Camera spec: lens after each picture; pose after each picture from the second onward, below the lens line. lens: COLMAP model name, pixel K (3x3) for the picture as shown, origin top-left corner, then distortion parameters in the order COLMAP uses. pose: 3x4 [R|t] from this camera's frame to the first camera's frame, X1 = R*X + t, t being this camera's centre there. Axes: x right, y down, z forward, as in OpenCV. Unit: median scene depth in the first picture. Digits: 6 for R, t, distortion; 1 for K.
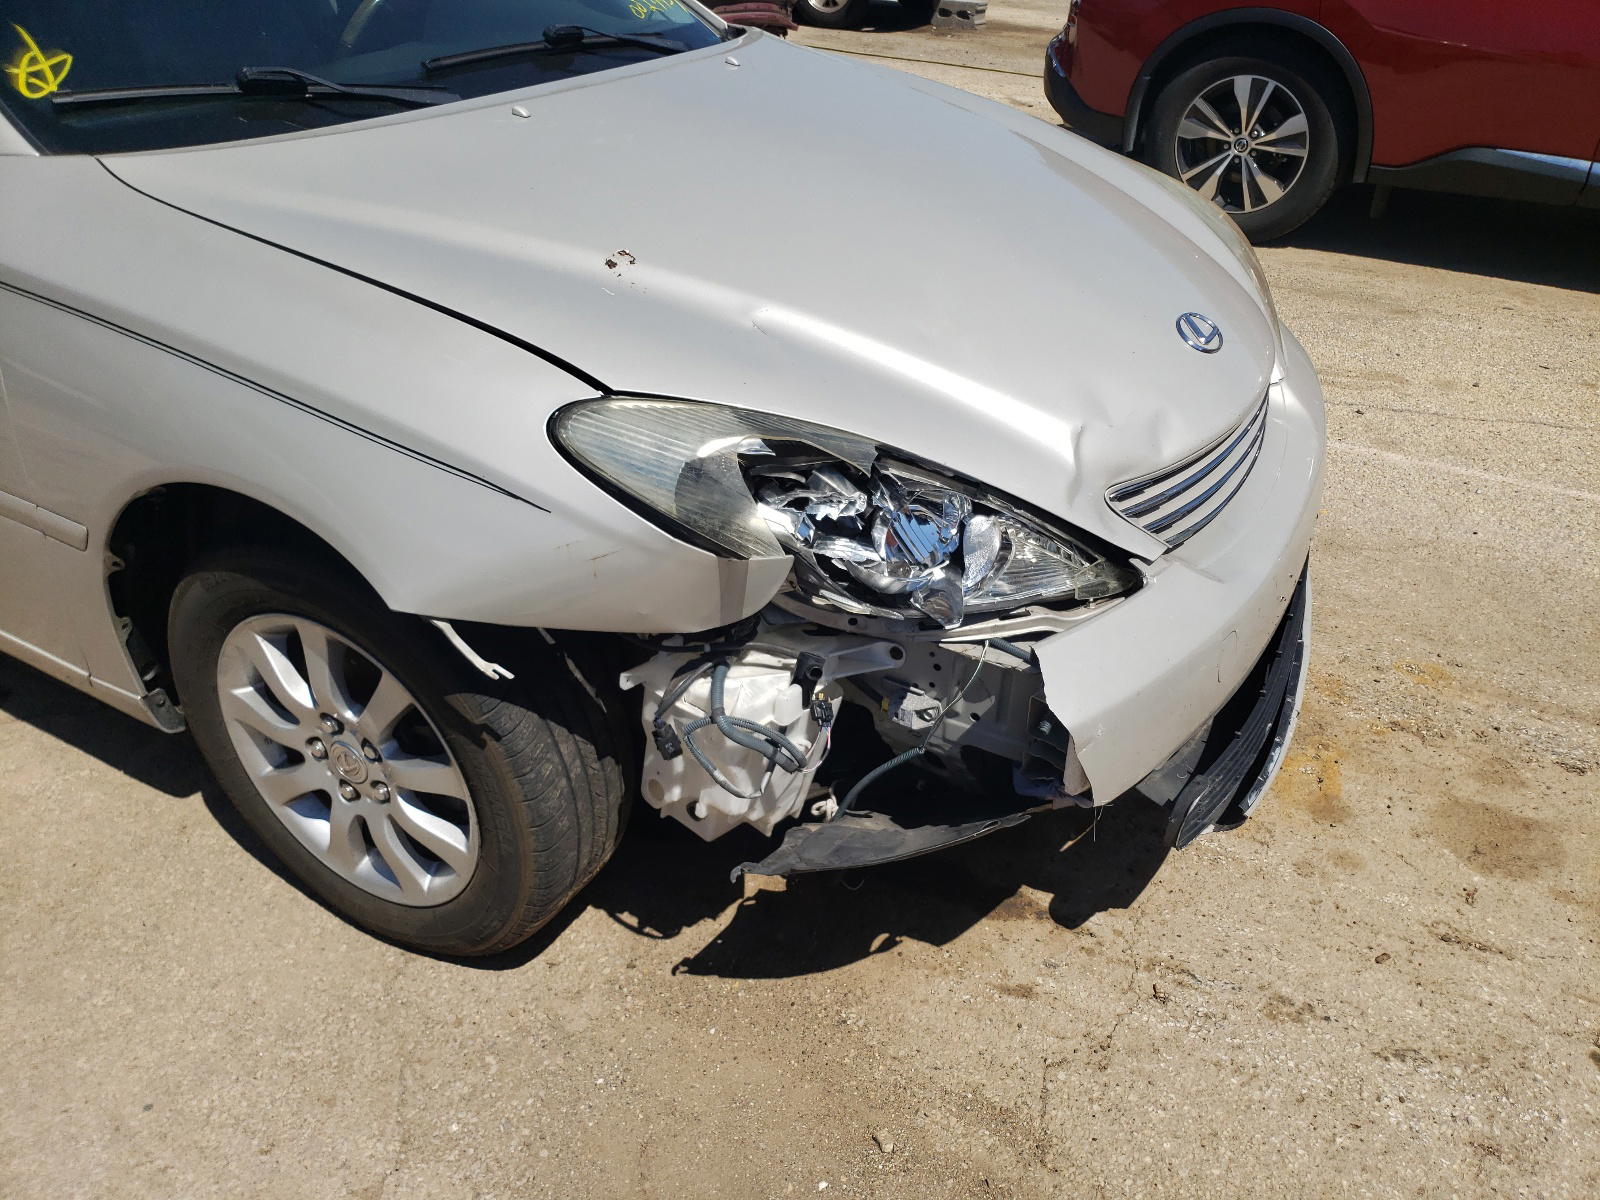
lens RADIAL K [[1249.5, 0, 800.0], [0, 1249.5, 600.0], [0, 0, 1]] dist [0.034806, -0.039290]
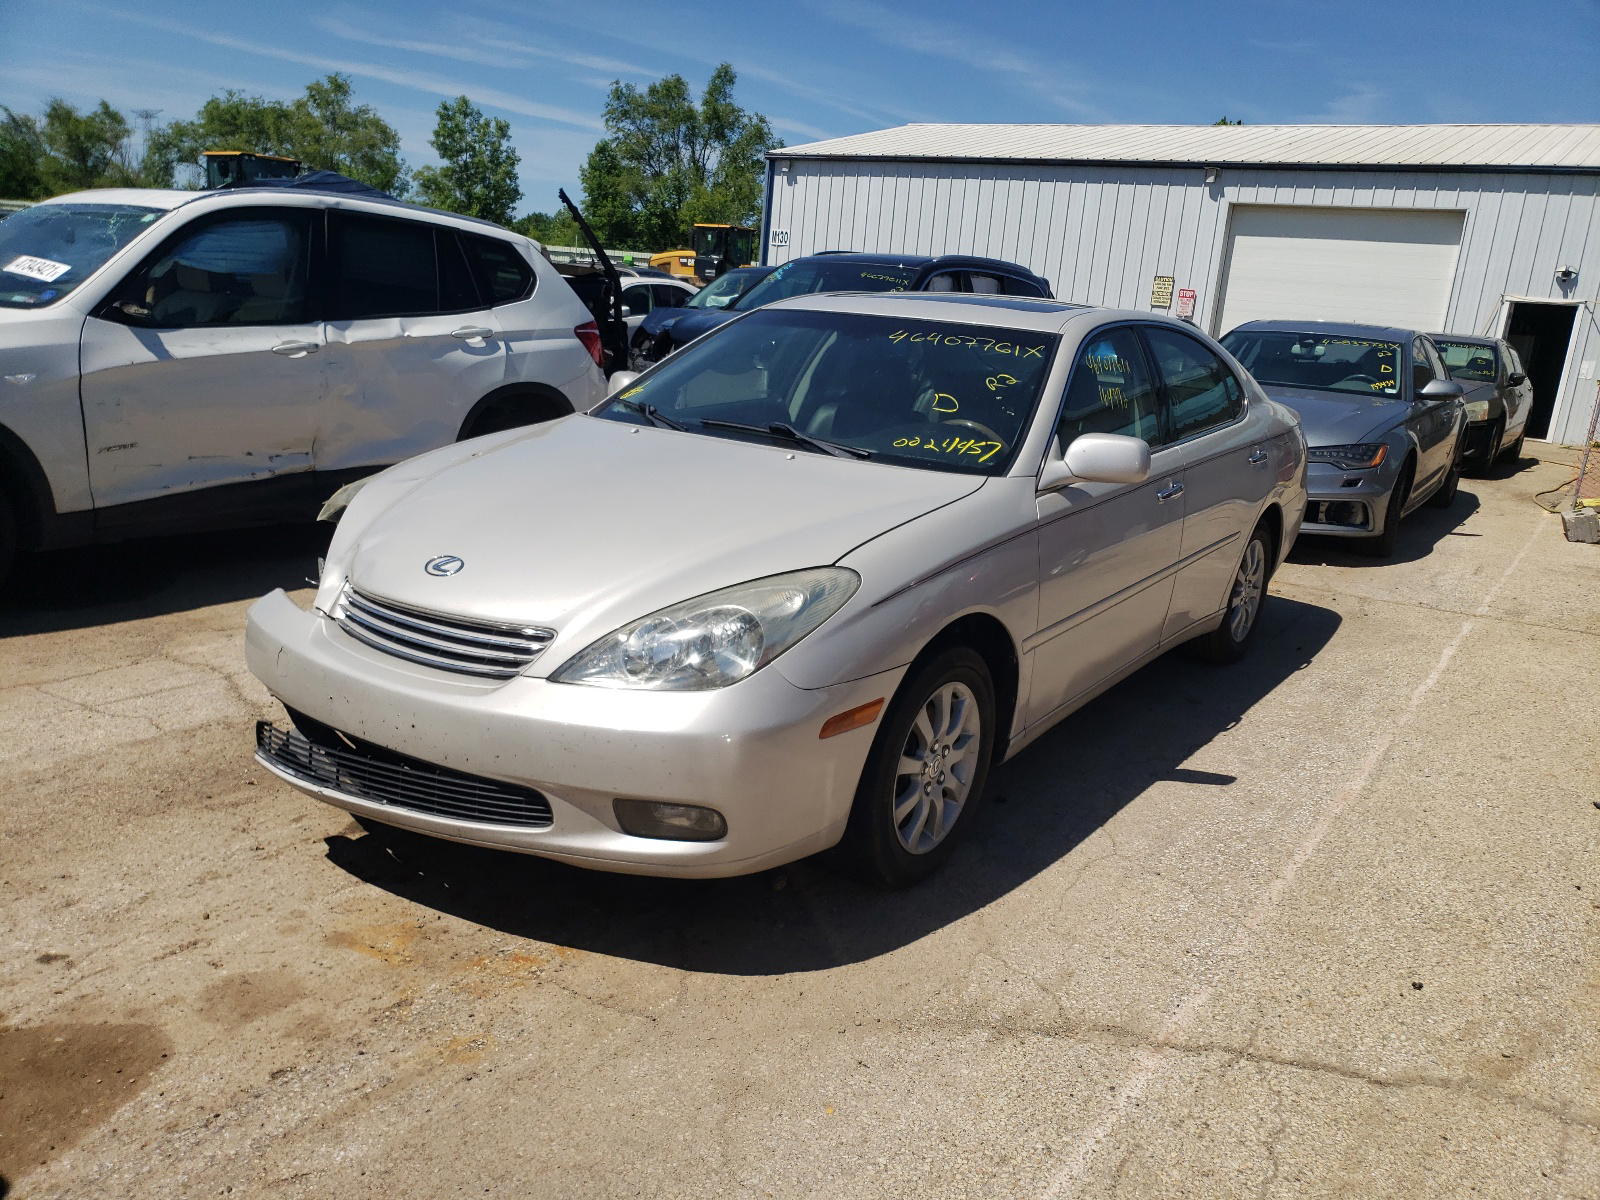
lens RADIAL K [[1249.5, 0, 800.0], [0, 1249.5, 600.0], [0, 0, 1]] dist [0.034806, -0.039290]
pose [[-0.097297, 0.205060, -0.973901, 1.948724], [-0.593773, 0.773357, 0.222155, -0.833436], [0.798728, 0.599891, 0.046514, 1.391810]]
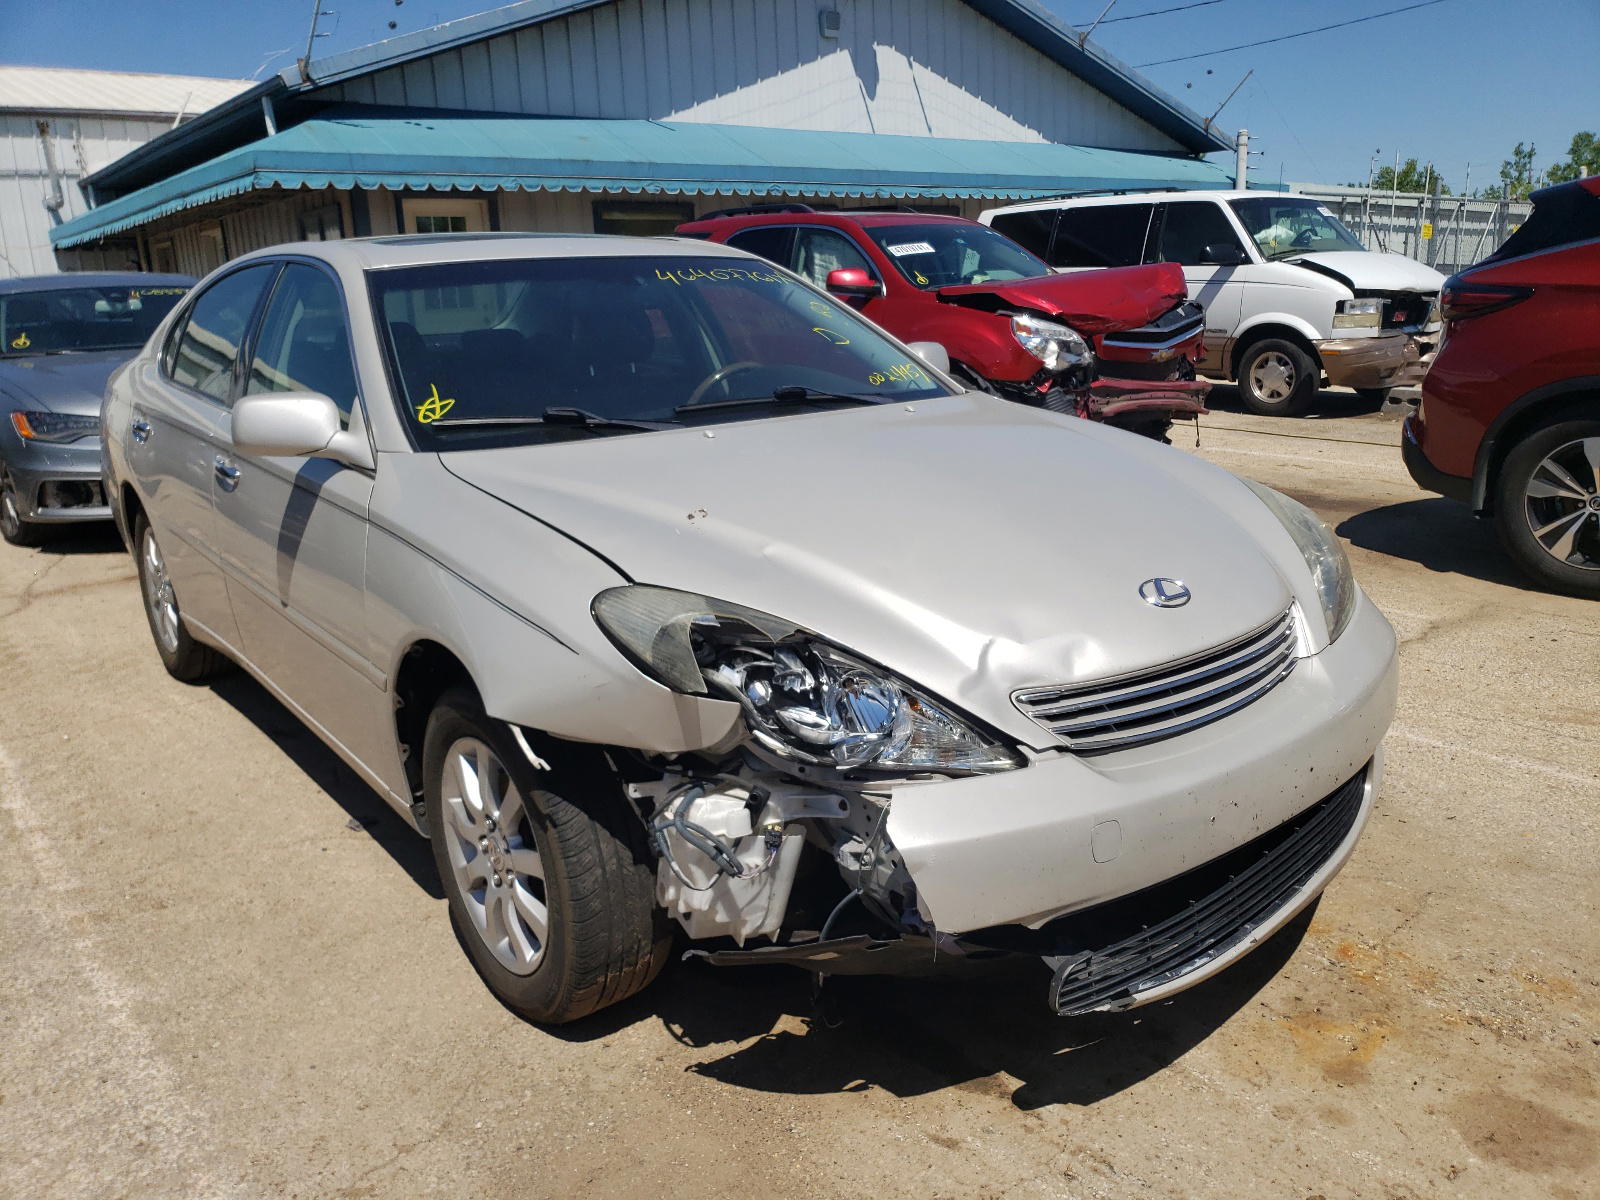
lens RADIAL K [[1249.5, 0, 800.0], [0, 1249.5, 600.0], [0, 0, 1]] dist [0.034806, -0.039290]
pose [[0.911518, 0.042147, -0.409094, 0.525843], [-0.160173, 0.952572, -0.258749, 0.171935], [0.378786, 0.301380, 0.875038, -0.188867]]
